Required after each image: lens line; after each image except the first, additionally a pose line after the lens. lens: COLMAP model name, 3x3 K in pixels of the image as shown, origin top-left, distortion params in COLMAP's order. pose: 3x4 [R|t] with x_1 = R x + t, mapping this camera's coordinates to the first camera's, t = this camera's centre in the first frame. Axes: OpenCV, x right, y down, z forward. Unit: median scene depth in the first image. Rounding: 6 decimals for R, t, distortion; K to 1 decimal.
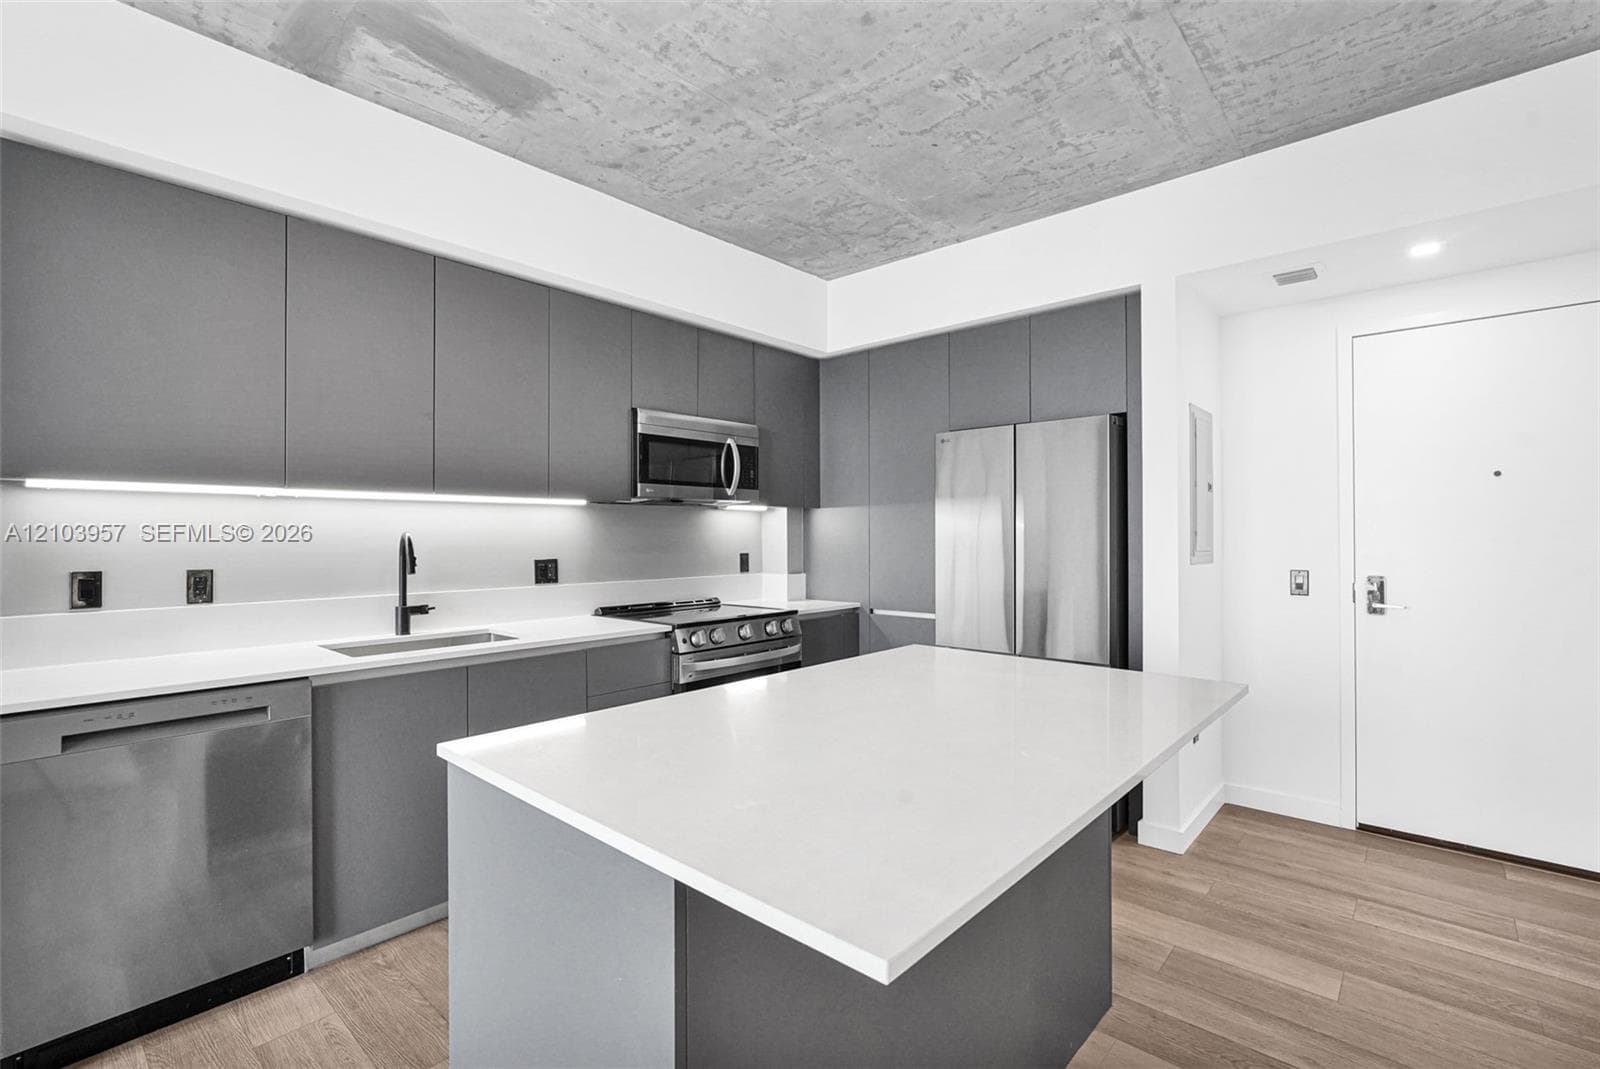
lens RADIAL K [[724.2, 0, 800.9], [0, 724.2, 530.9], [0, 0, 1]] dist [-0.019520, 0.008773]
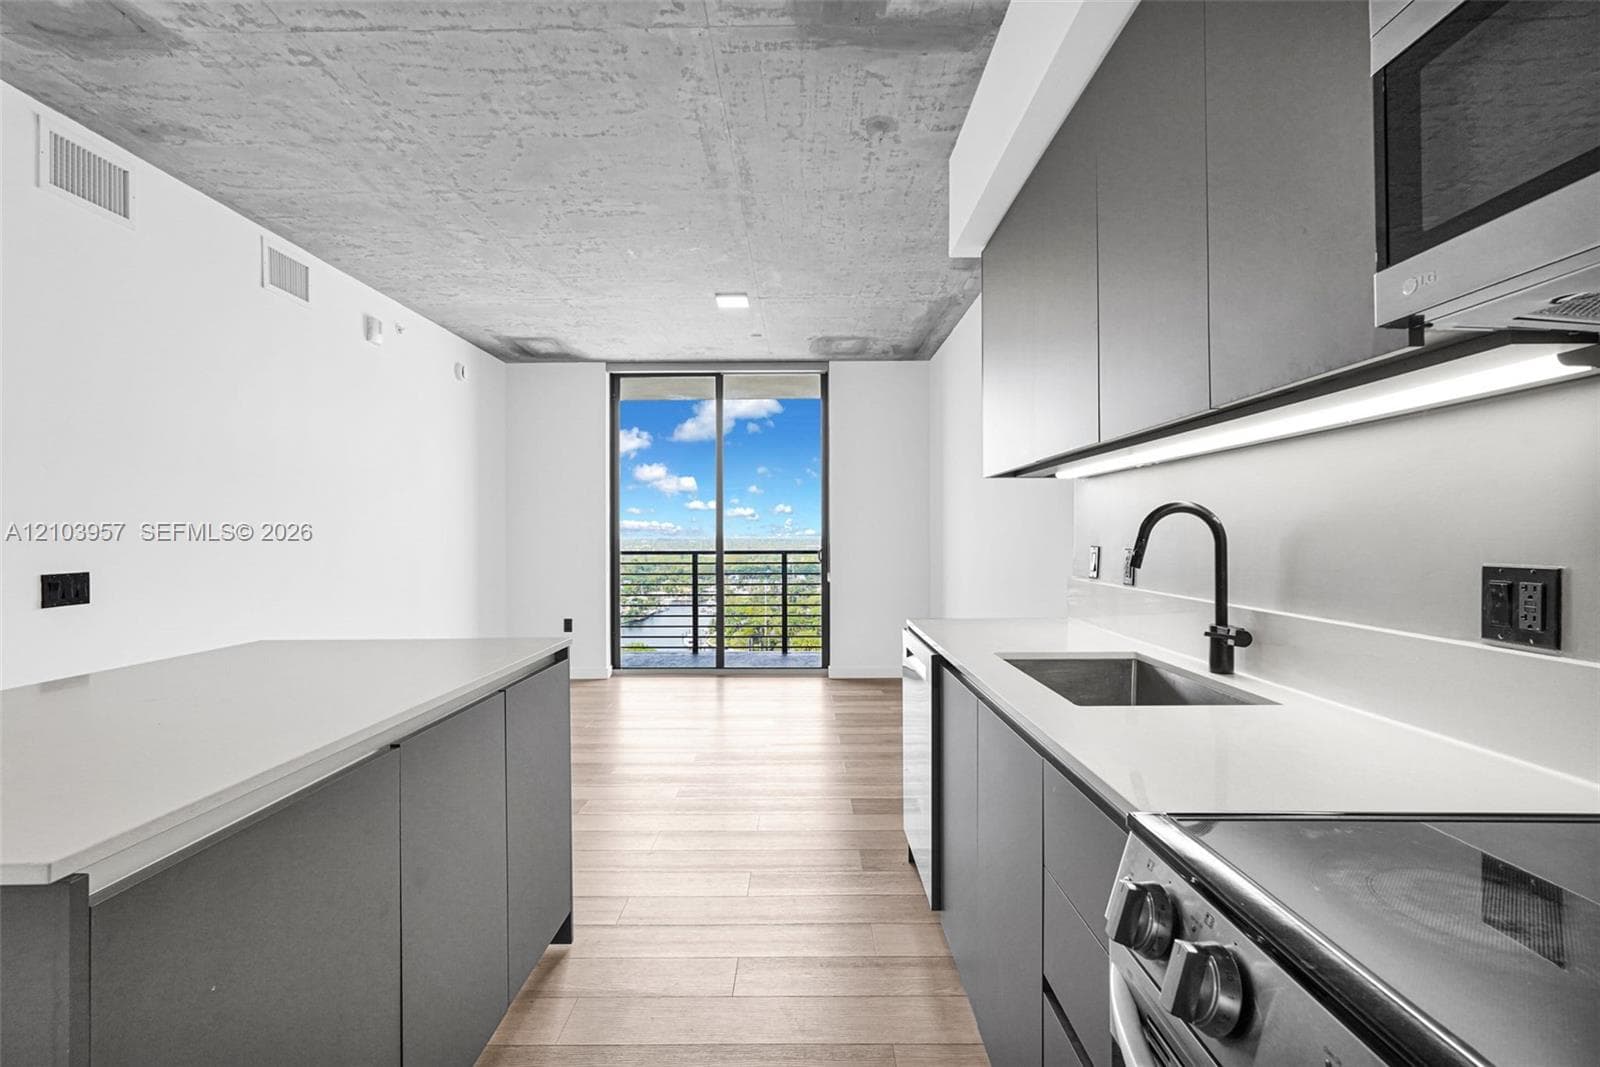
lens RADIAL K [[724.2, 0, 801.0], [0, 724.2, 527.3], [0, 0, 1]] dist [-0.019520, 0.008773]
pose [[-0.749780, 0.000633, -0.661687, 0.102699], [0.011344, 0.999865, -0.011899, 0.025325], [0.661590, -0.016428, -0.749685, 1.179880]]
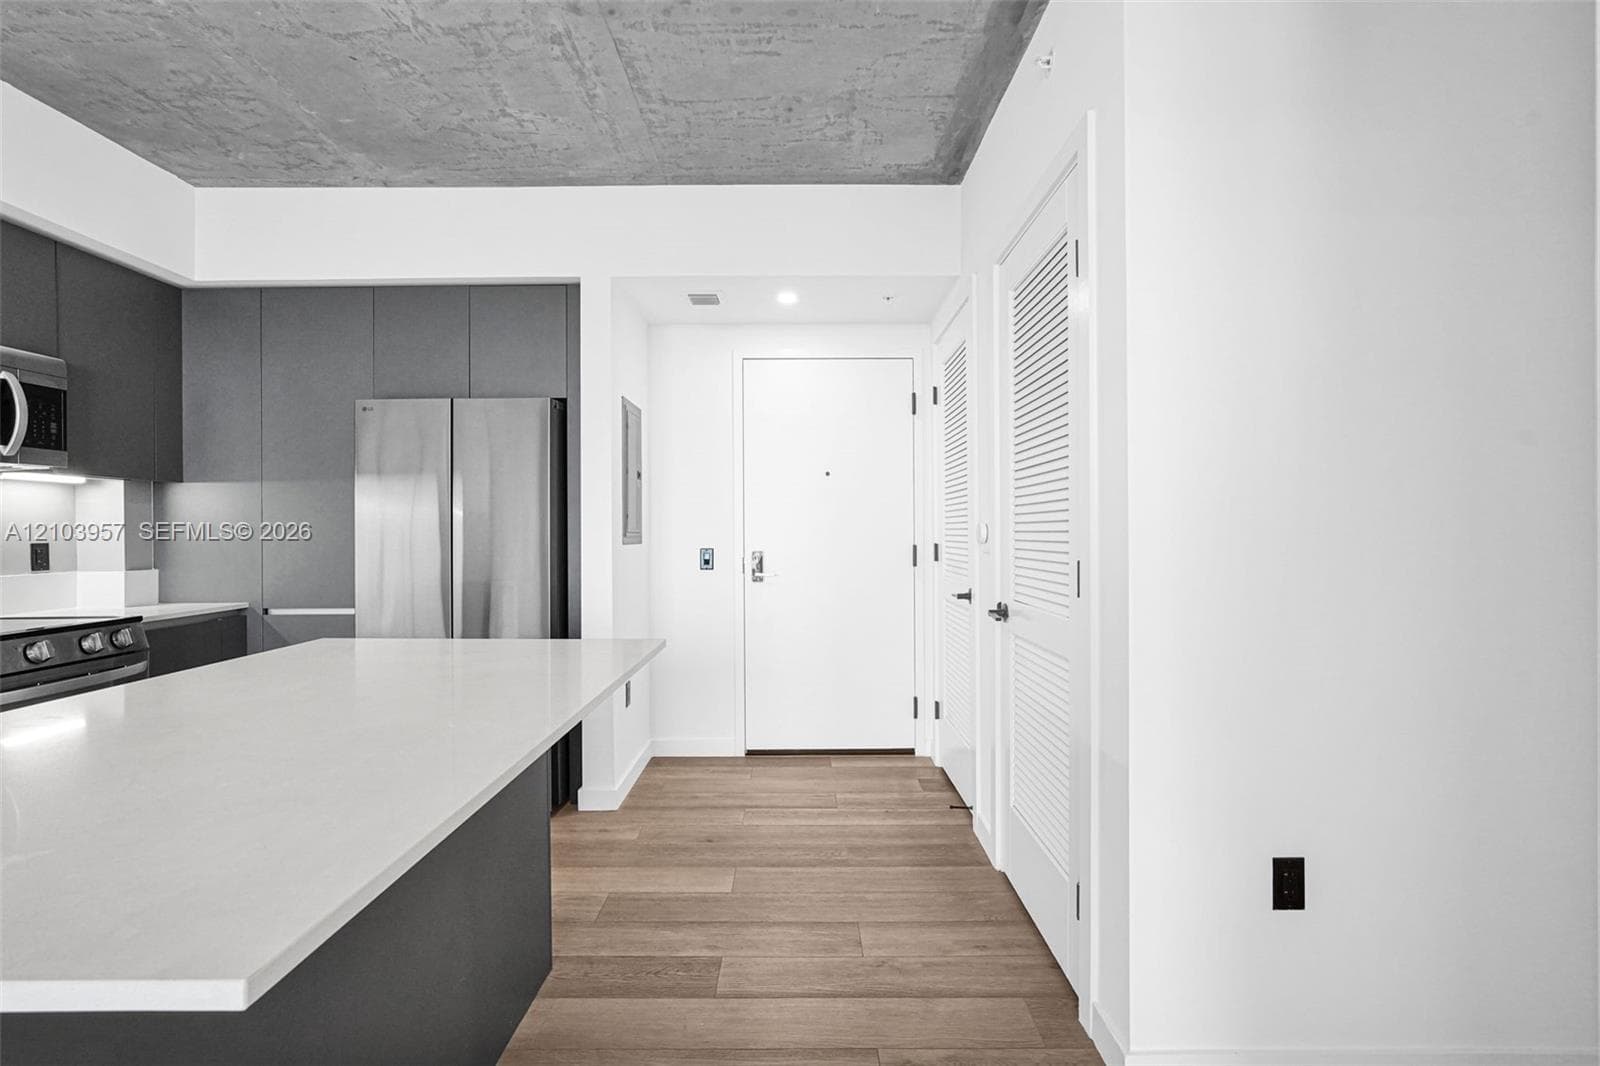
lens RADIAL K [[724.2, 0, 801.6], [0, 724.2, 530.5], [0, 0, 1]] dist [-0.019520, 0.008773]
pose [[0.744799, -0.001674, 0.667287, 0.011342], [-0.001244, 0.999992, 0.003897, 0.022525], [-0.667288, -0.003733, 0.744791, 0.002389]]
